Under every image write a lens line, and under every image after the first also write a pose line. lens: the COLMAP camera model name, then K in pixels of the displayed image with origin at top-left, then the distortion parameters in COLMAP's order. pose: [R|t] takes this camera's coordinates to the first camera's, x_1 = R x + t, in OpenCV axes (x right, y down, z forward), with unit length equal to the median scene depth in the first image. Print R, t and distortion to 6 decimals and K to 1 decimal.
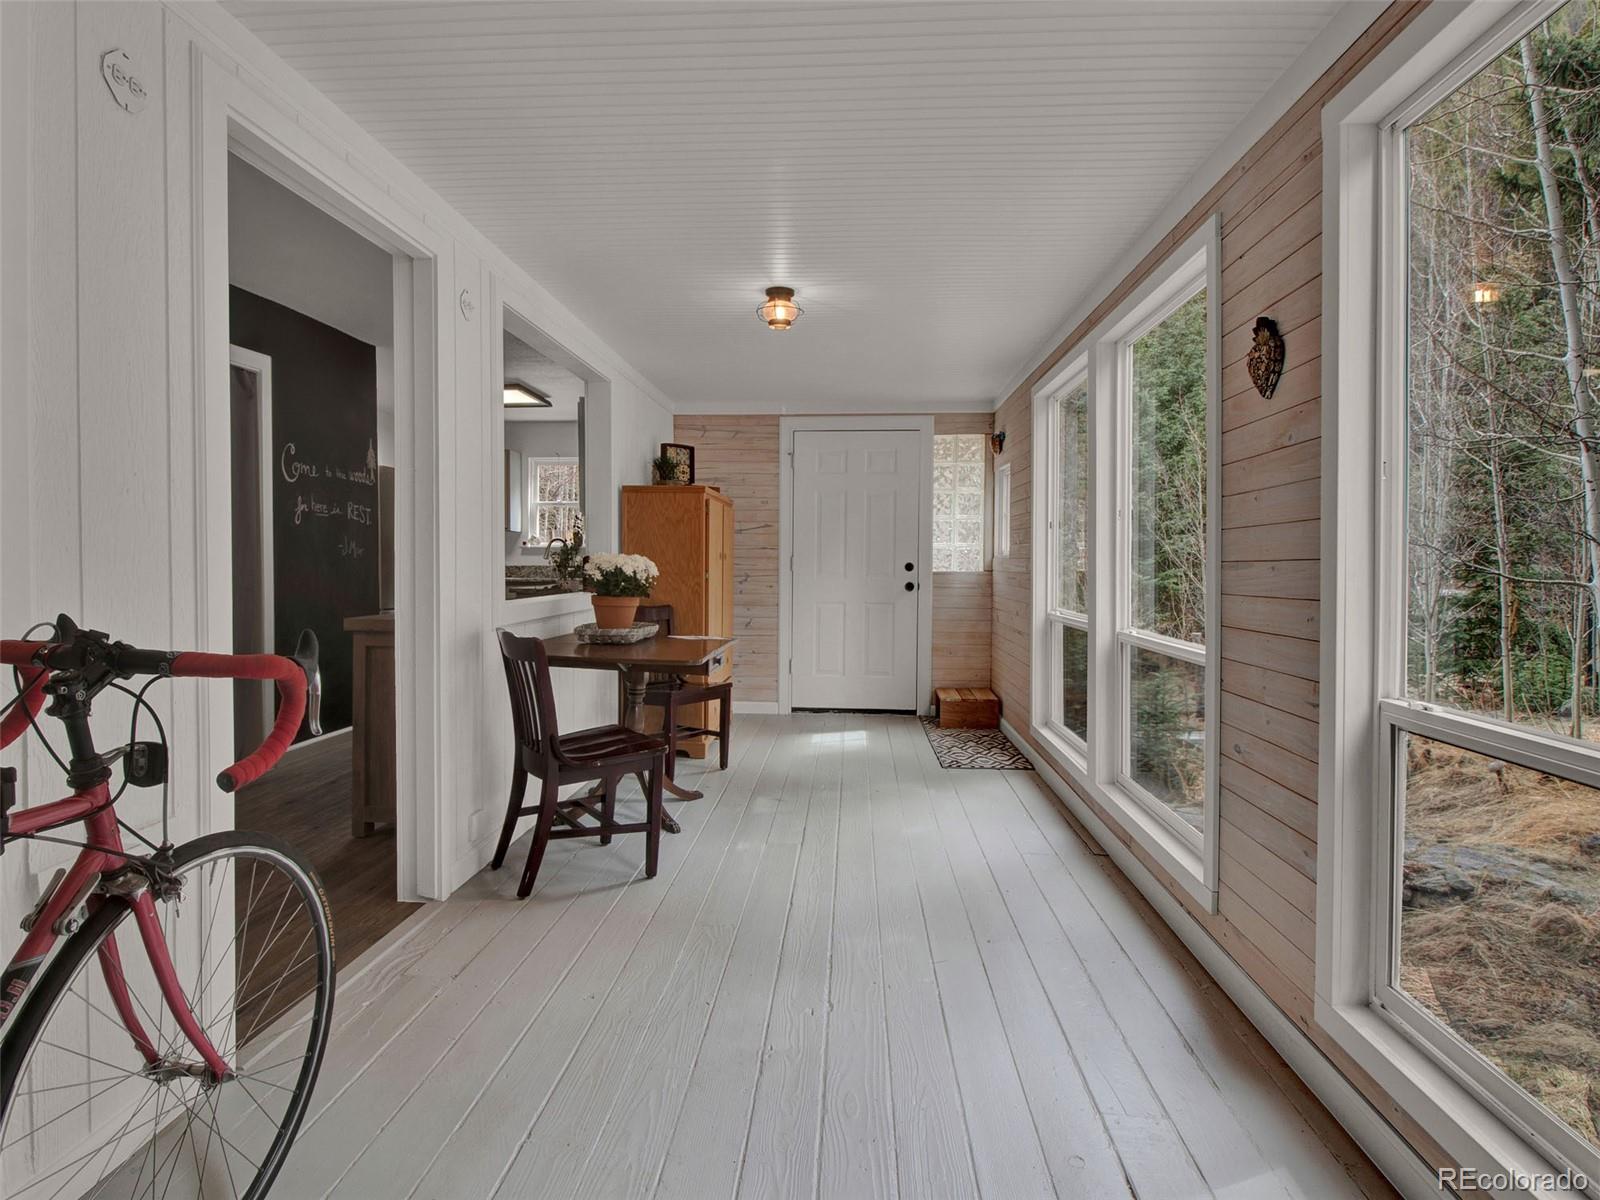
lens RADIAL K [[871.2, 0, 781.2], [0, 871.2, 570.4], [0, 0, 1]] dist [0.002147, -0.000414]
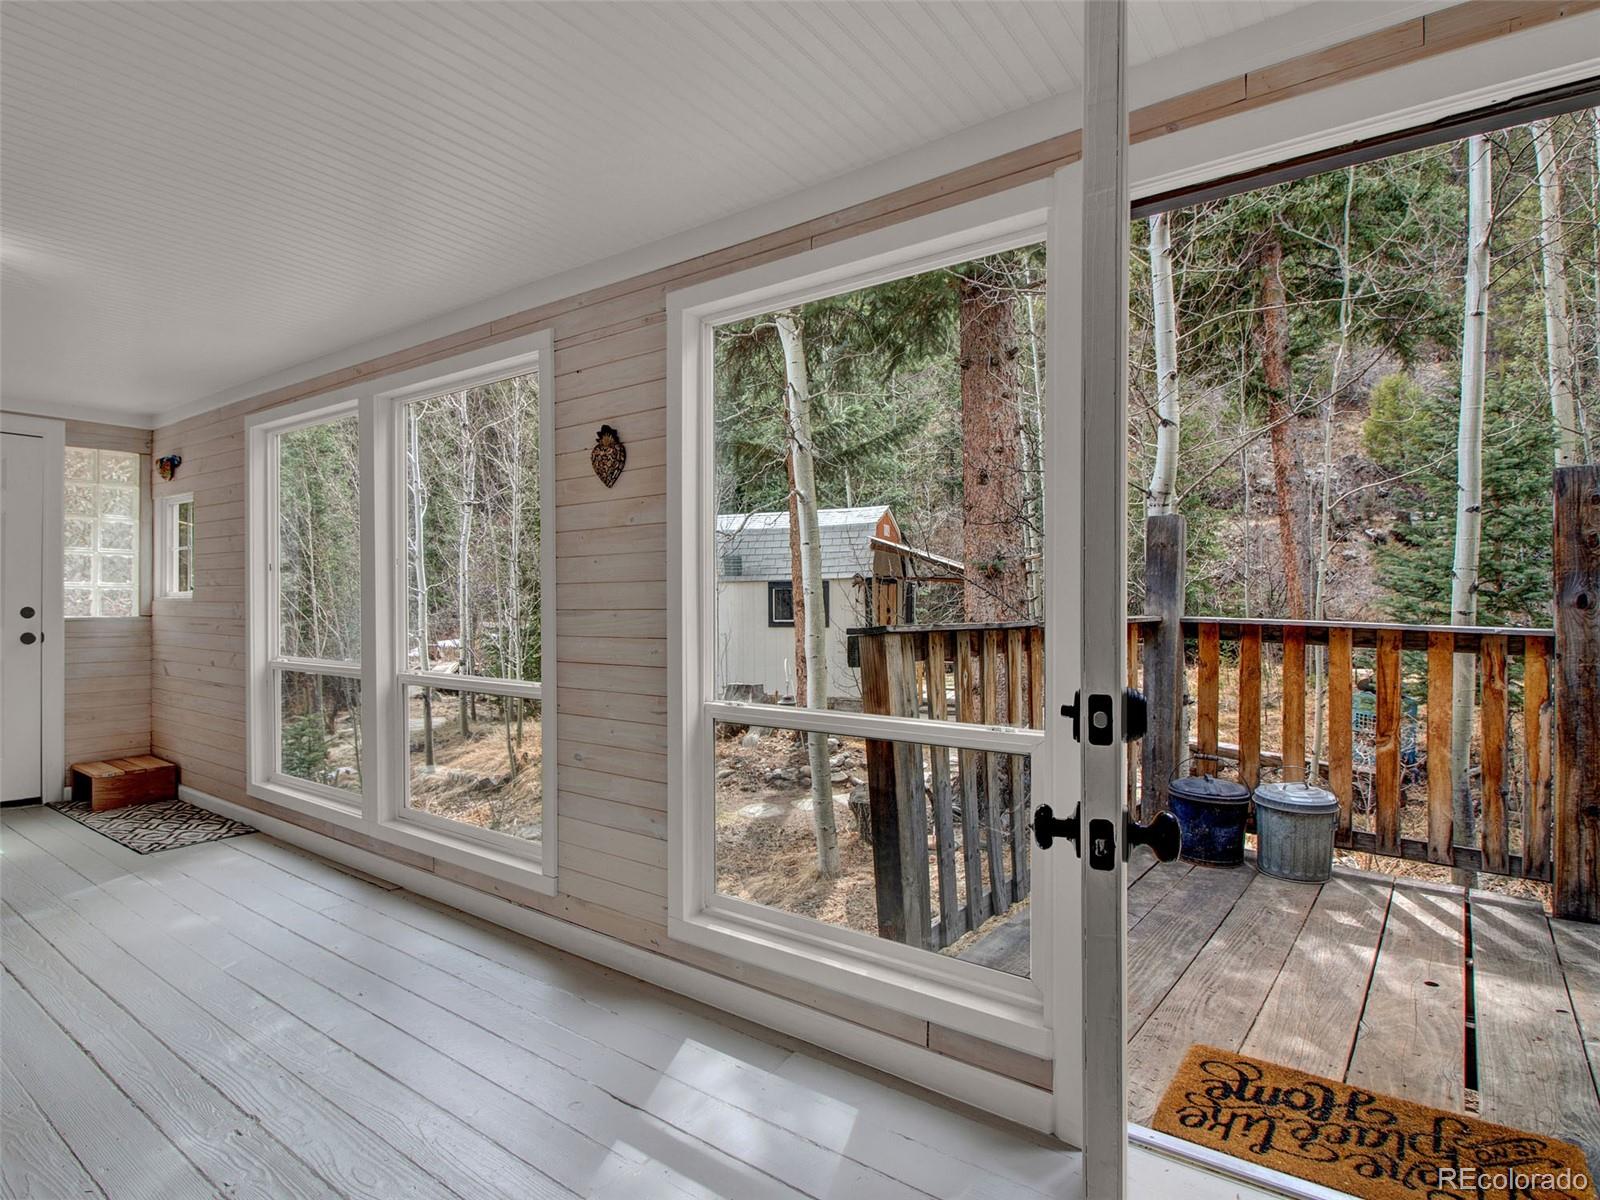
lens RADIAL K [[865.0, 0, 800.0], [0, 865.0, 600.0], [0, 0, 1]] dist [-0.018240, -0.000684]
pose [[0.531932, -0.004268, 0.846776, -0.209765], [0.010882, 0.999939, -0.001796, -0.010863], [-0.846717, 0.010170, 0.531946, 0.034069]]
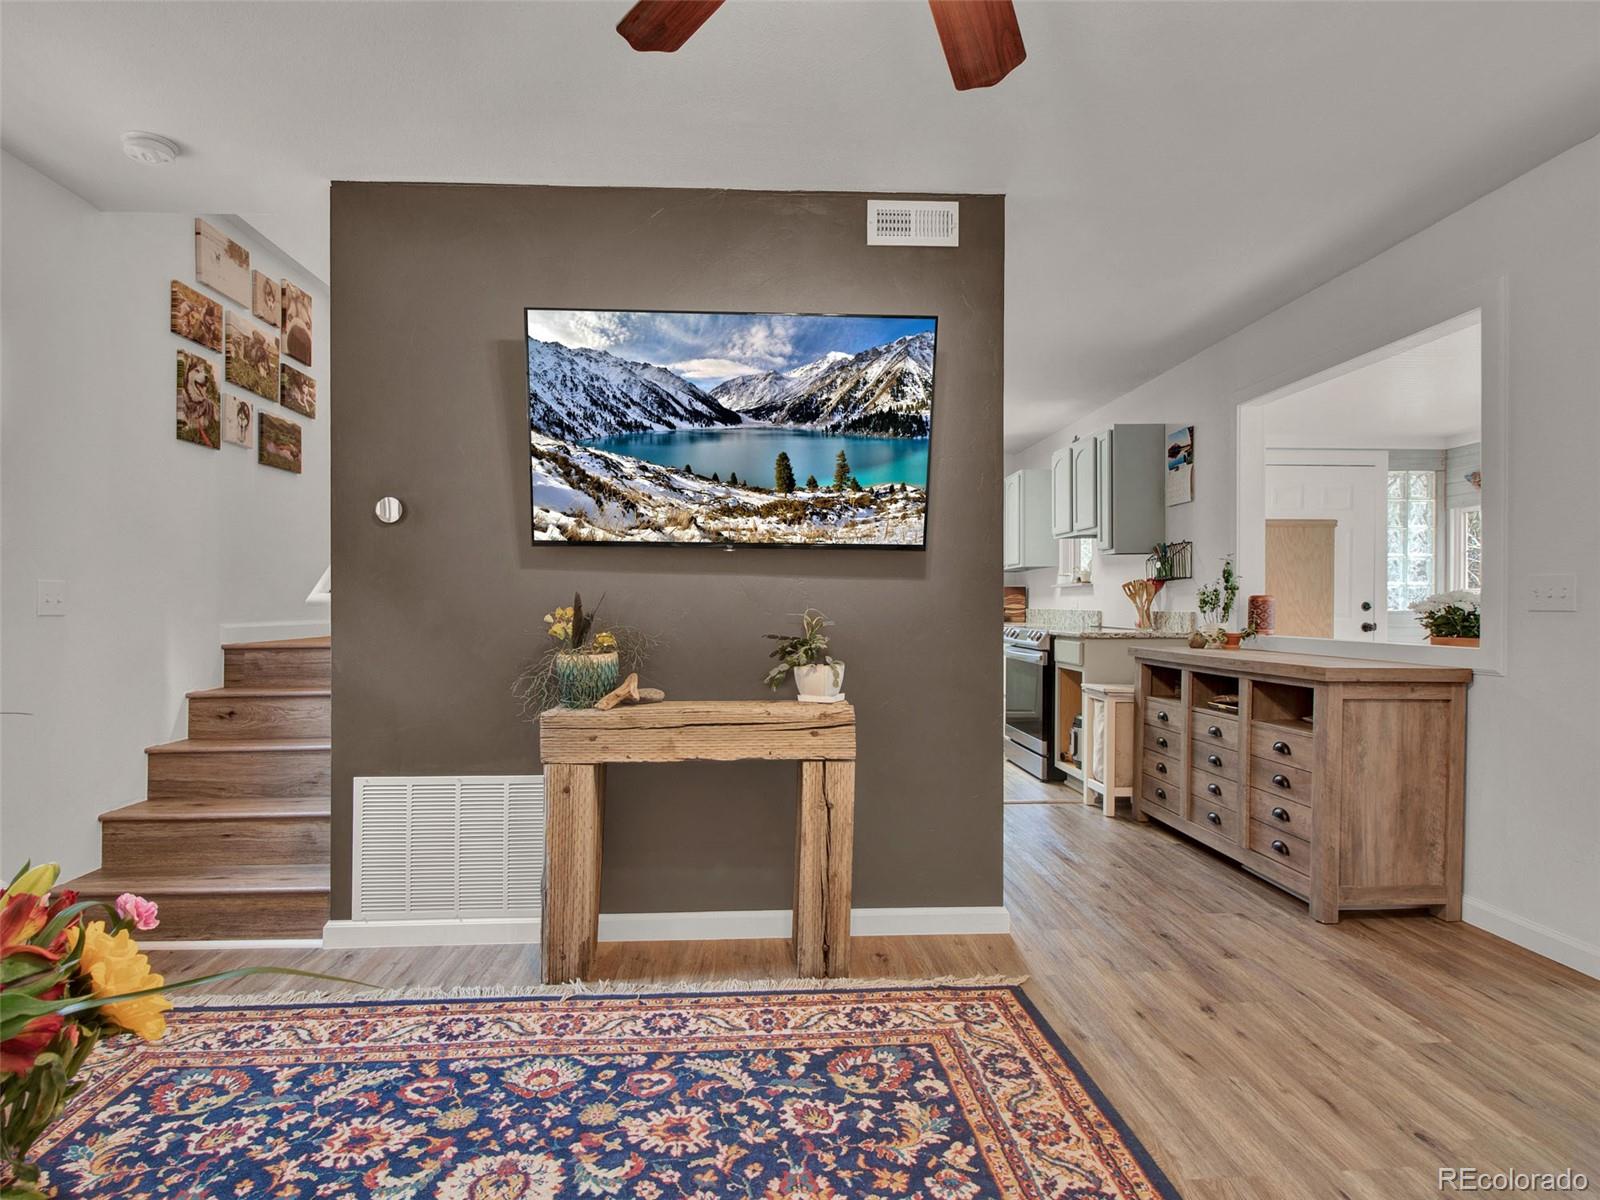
lens RADIAL K [[880.9, 0, 795.6], [0, 880.9, 613.9], [0, 0, 1]] dist [0.001285, -0.000460]
pose [[0.989193, -0.008999, 0.146342, -1.031487], [0.008825, 0.999959, 0.001836, -0.005549], [-0.146353, -0.000525, 0.989232, 0.200953]]
